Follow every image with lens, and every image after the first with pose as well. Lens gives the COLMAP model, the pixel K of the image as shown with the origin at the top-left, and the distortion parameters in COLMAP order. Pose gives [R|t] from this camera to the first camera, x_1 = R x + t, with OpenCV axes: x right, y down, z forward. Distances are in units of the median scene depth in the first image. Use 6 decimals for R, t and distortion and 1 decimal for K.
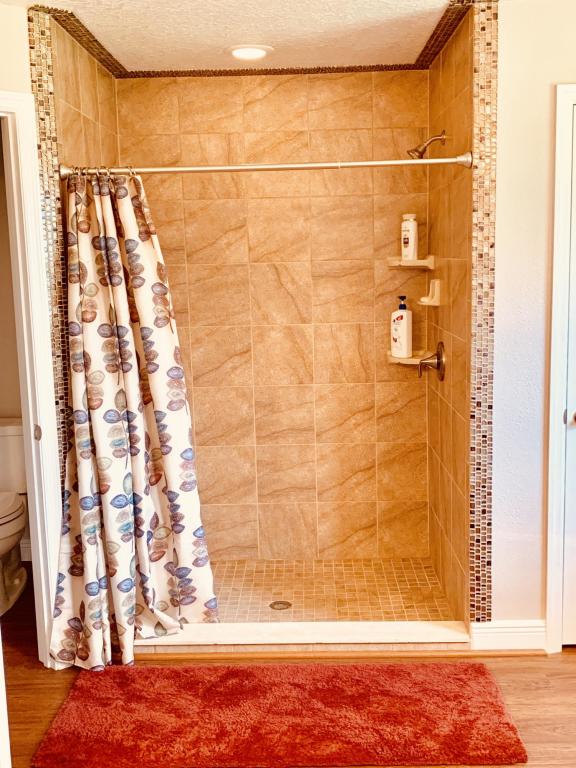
lens RADIAL K [[842.2, 0, 289.4], [0, 842.2, 381.8], [0, 0, 1]] dist [0.064051, 0.000000]
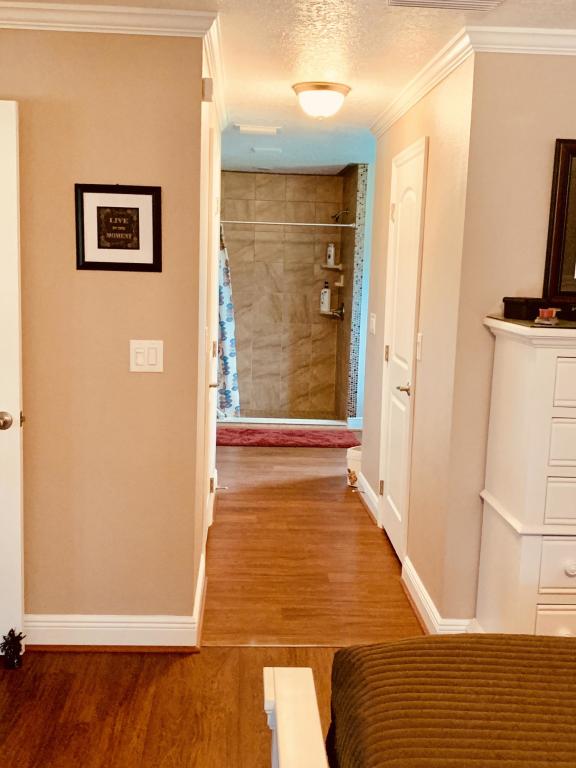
lens RADIAL K [[842.2, 0, 287.4], [0, 842.2, 384.0], [0, 0, 1]] dist [0.064051, 0.000000]
pose [[0.995534, 0.046398, 0.082220, -0.154321], [-0.046076, 0.998921, -0.005811, 0.209297], [-0.082401, 0.001997, 0.996597, -1.346596]]
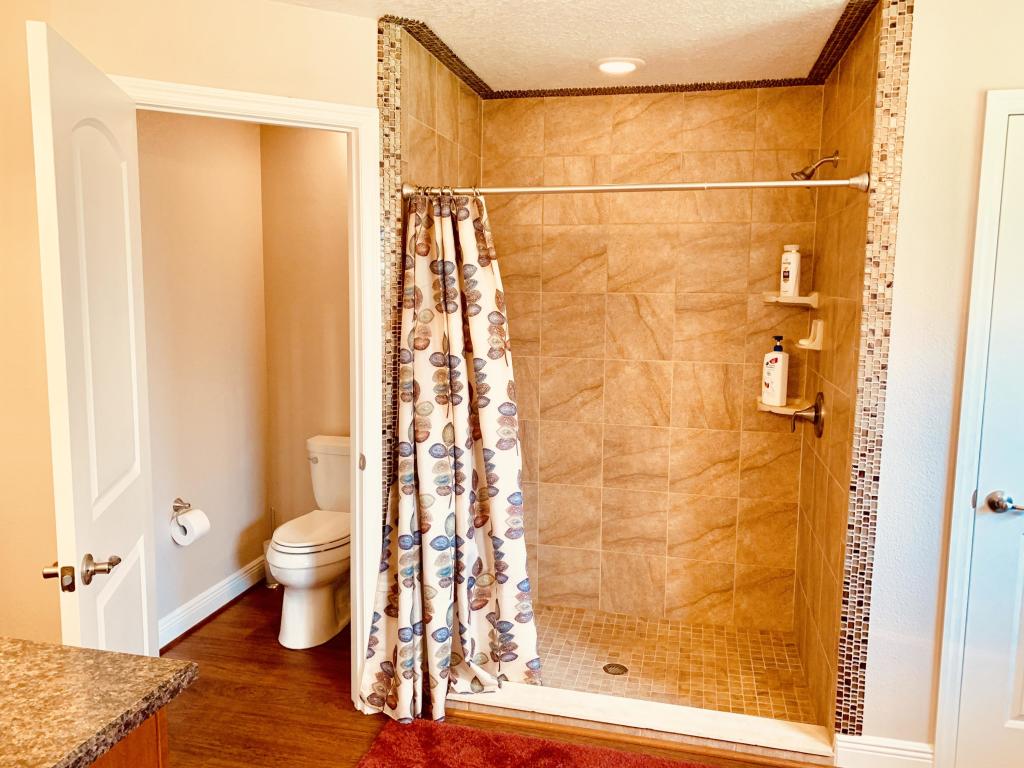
lens RADIAL K [[799.5, 0, 503.6], [0, 799.5, 379.7], [0, 0, 1]] dist [0.058485, -0.053481]
pose [[0.976330, 0.063858, -0.206645, 0.036987], [-0.069222, 0.997424, -0.018826, -0.025202], [0.204910, 0.032684, 0.978235, 0.140272]]
